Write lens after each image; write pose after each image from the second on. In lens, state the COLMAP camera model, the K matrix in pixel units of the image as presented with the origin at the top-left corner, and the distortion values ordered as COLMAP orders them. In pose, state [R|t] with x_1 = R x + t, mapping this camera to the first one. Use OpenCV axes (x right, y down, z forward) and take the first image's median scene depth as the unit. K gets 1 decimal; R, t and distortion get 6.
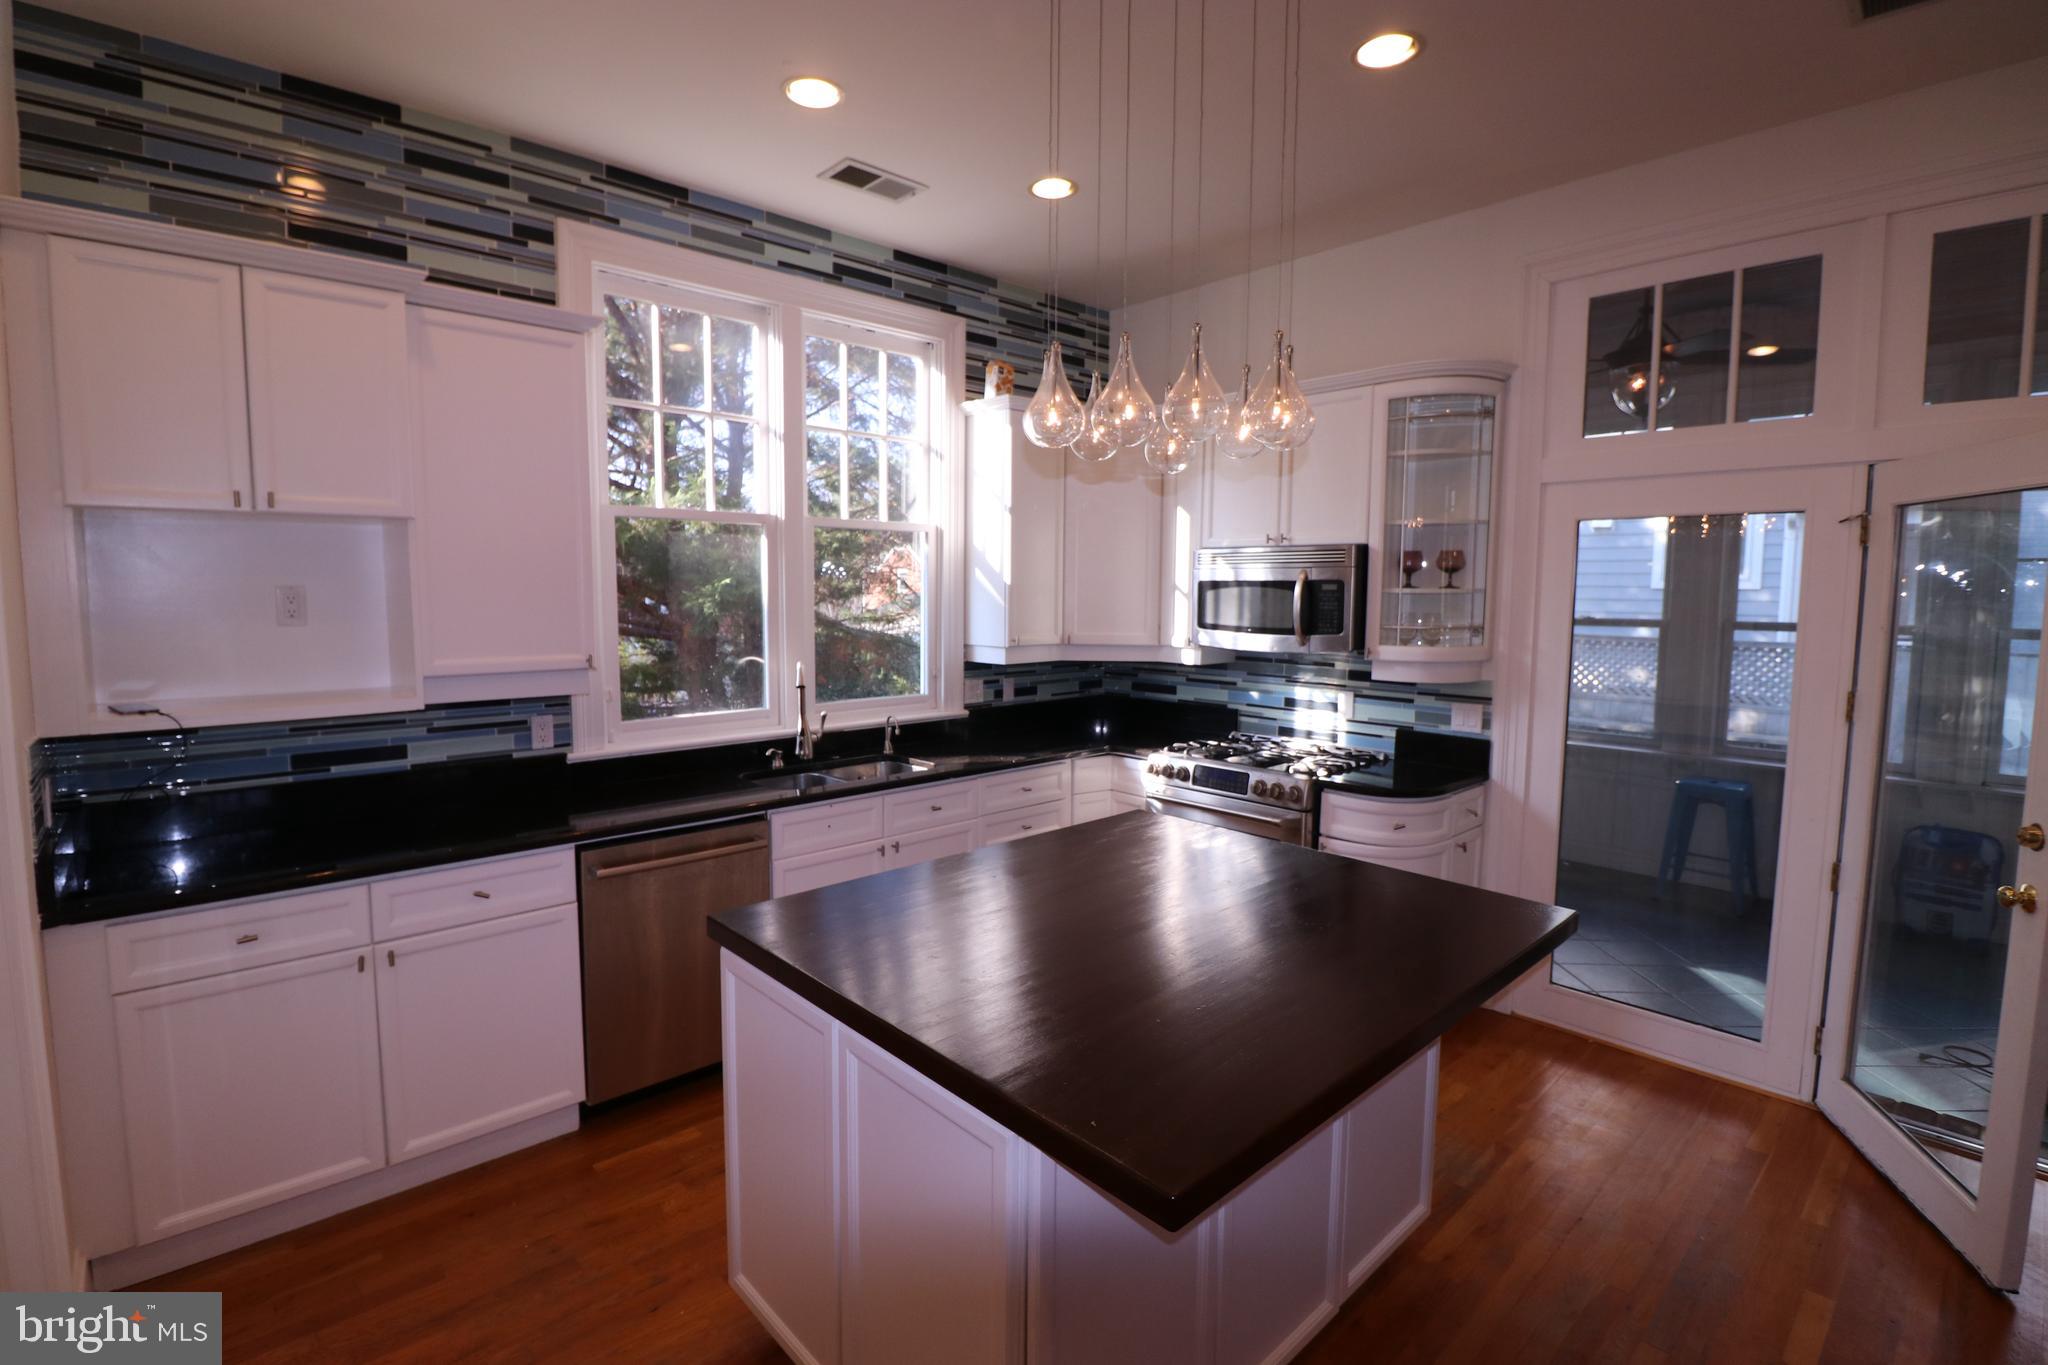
lens RADIAL K [[942.9, 0, 1006.9], [0, 942.9, 674.8], [0, 0, 1]] dist [-0.002891, -0.011026]
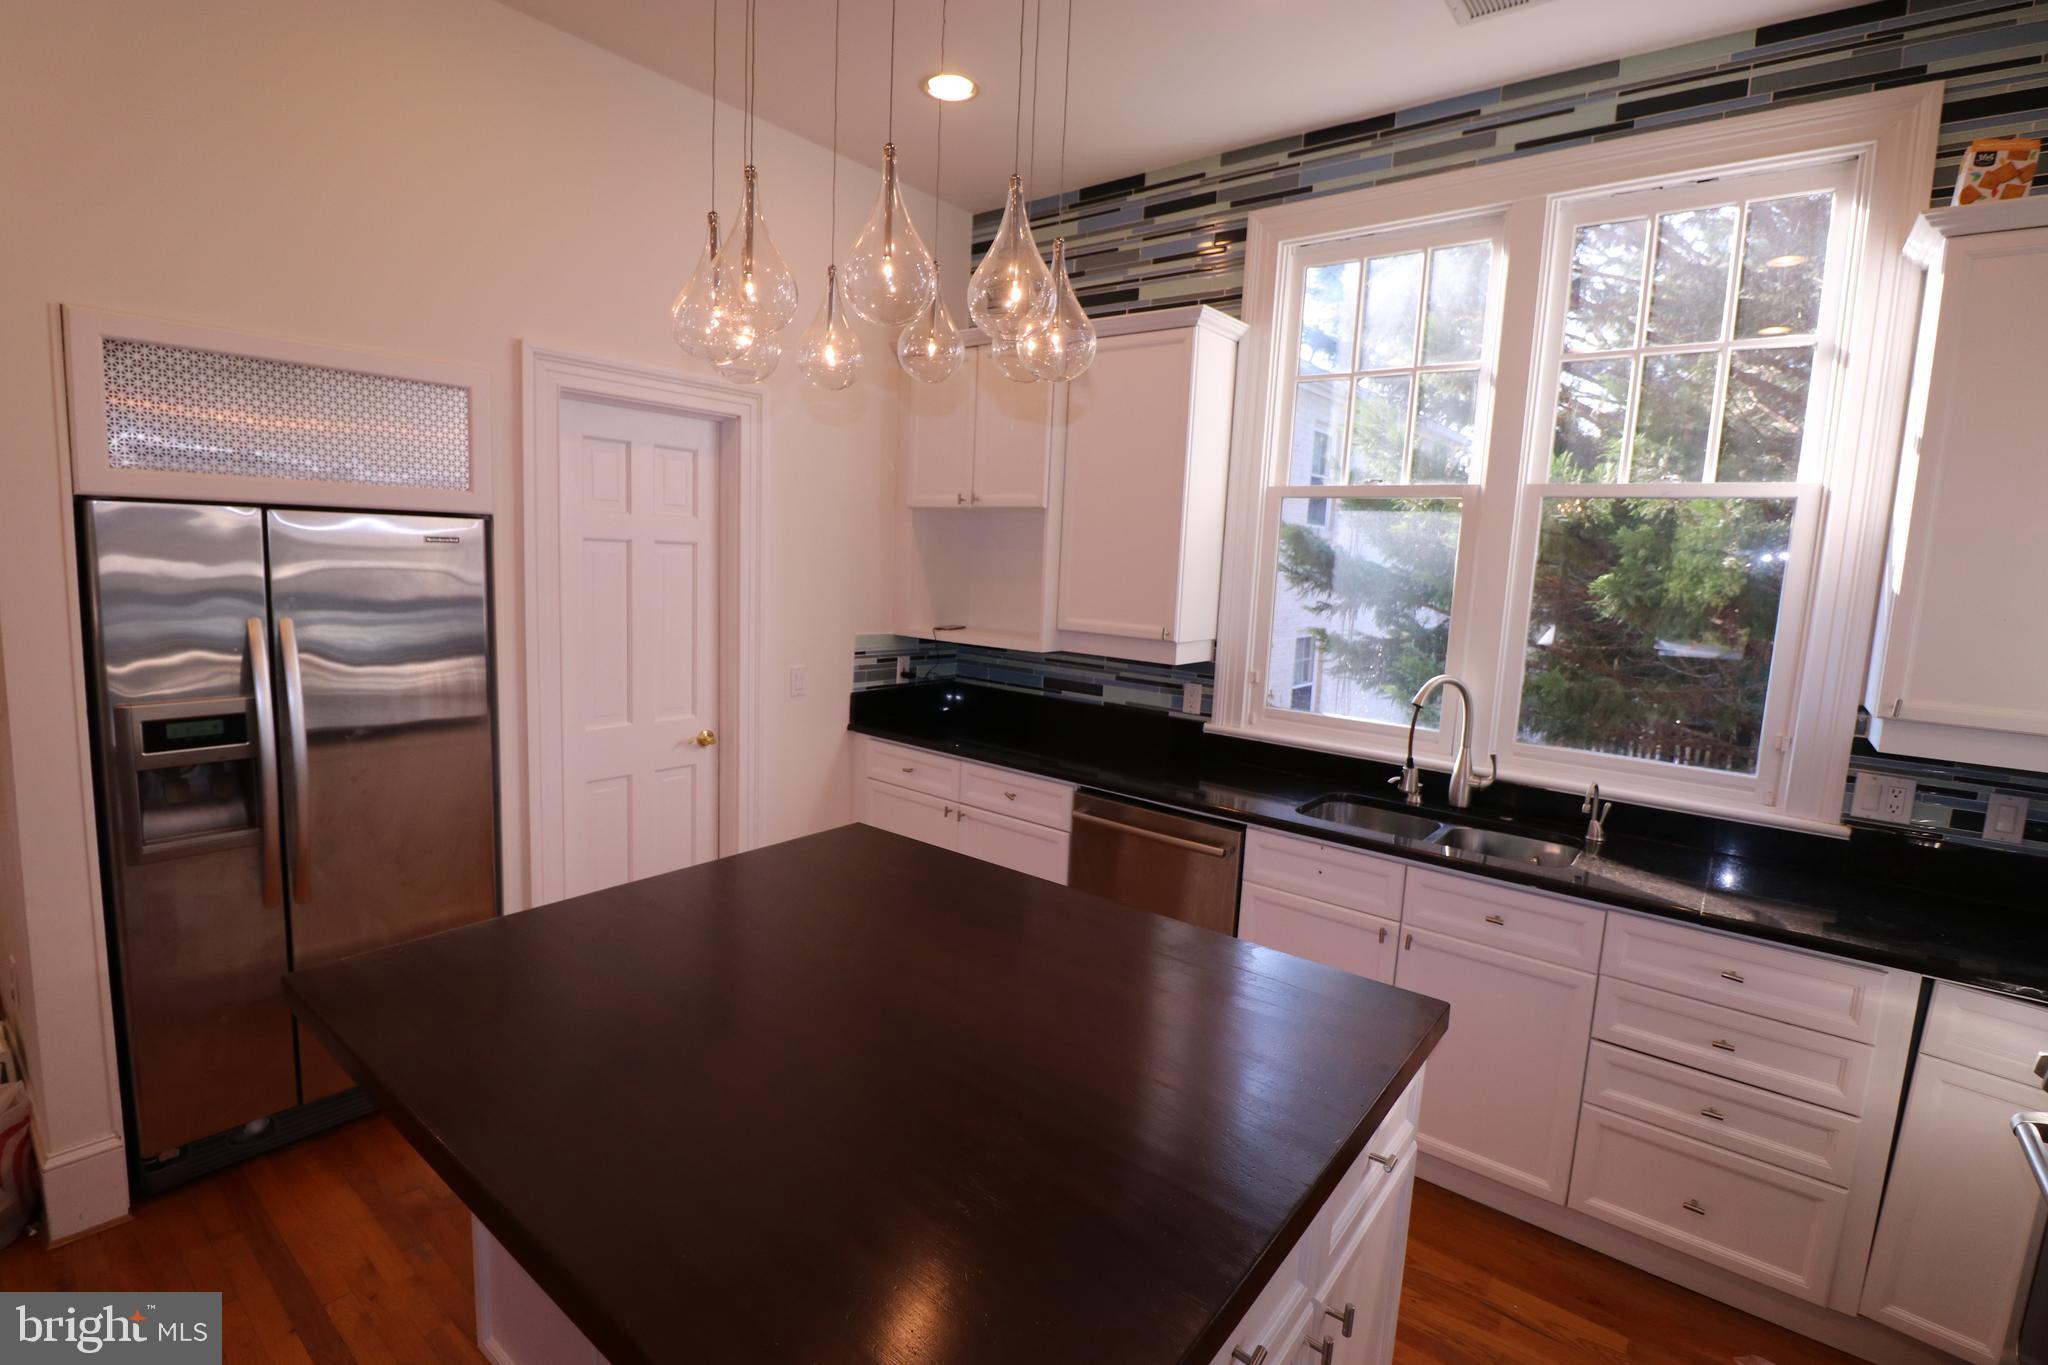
lens RADIAL K [[942.9, 0, 1005.8], [0, 942.9, 677.7], [0, 0, 1]] dist [-0.002891, -0.011026]
pose [[0.150495, 0.132683, -0.979667, 0.473615], [-0.134701, 0.984463, 0.112640, -0.050072], [0.979391, 0.115011, 0.166029, 0.516349]]
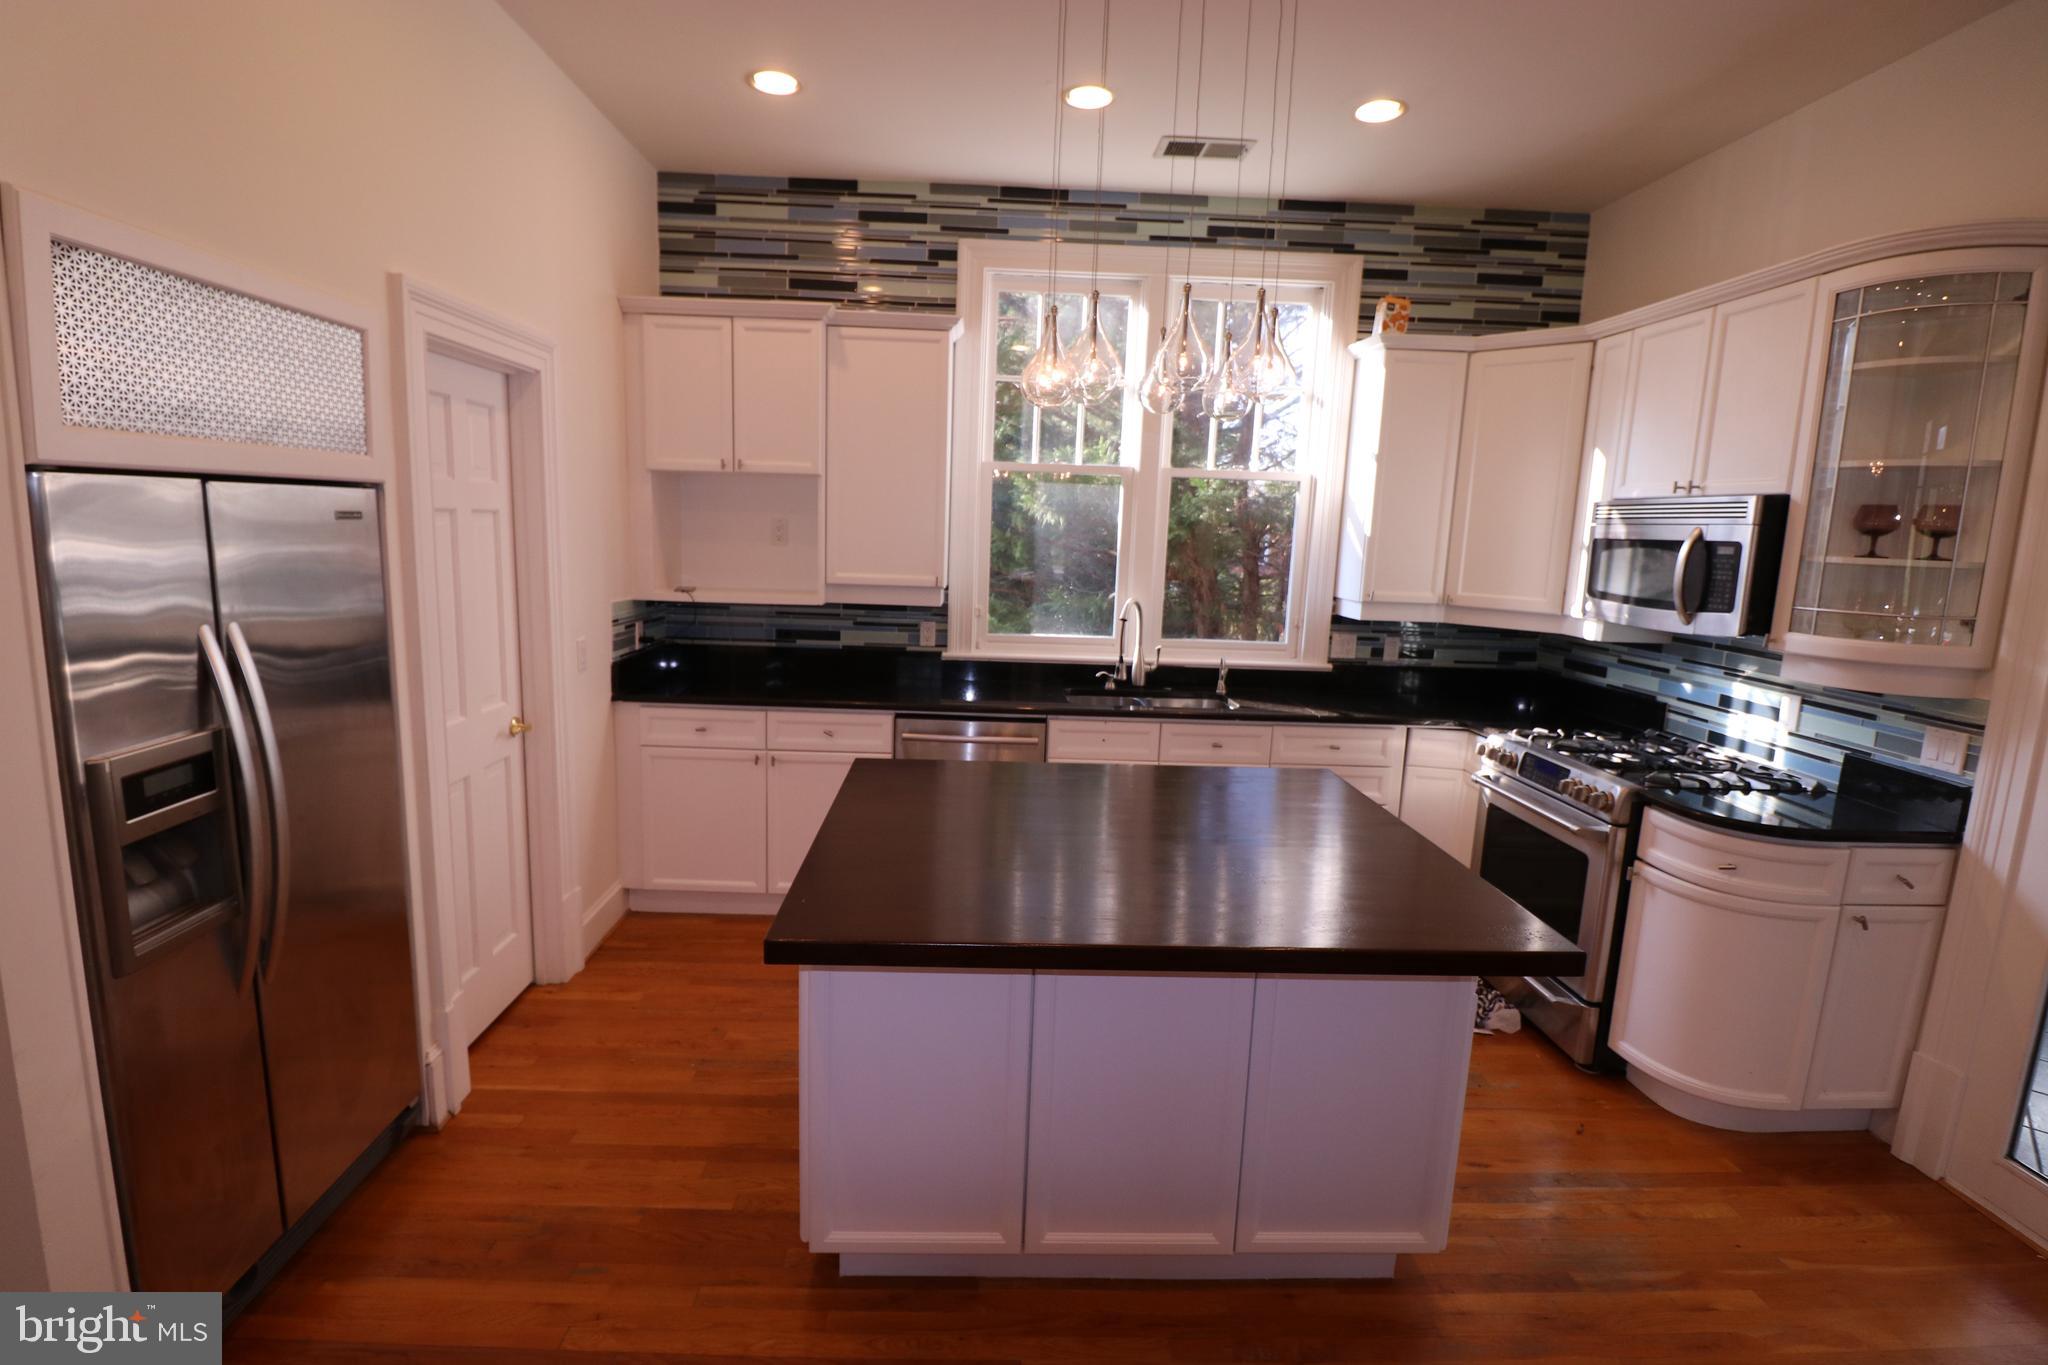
lens RADIAL K [[942.9, 0, 1001.1], [0, 942.9, 677.3], [0, 0, 1]] dist [-0.002891, -0.011026]
pose [[0.756402, 0.125458, -0.641962, 0.394373], [-0.090653, 0.992069, 0.087066, -0.003955], [0.647794, -0.007661, 0.761777, 0.035670]]
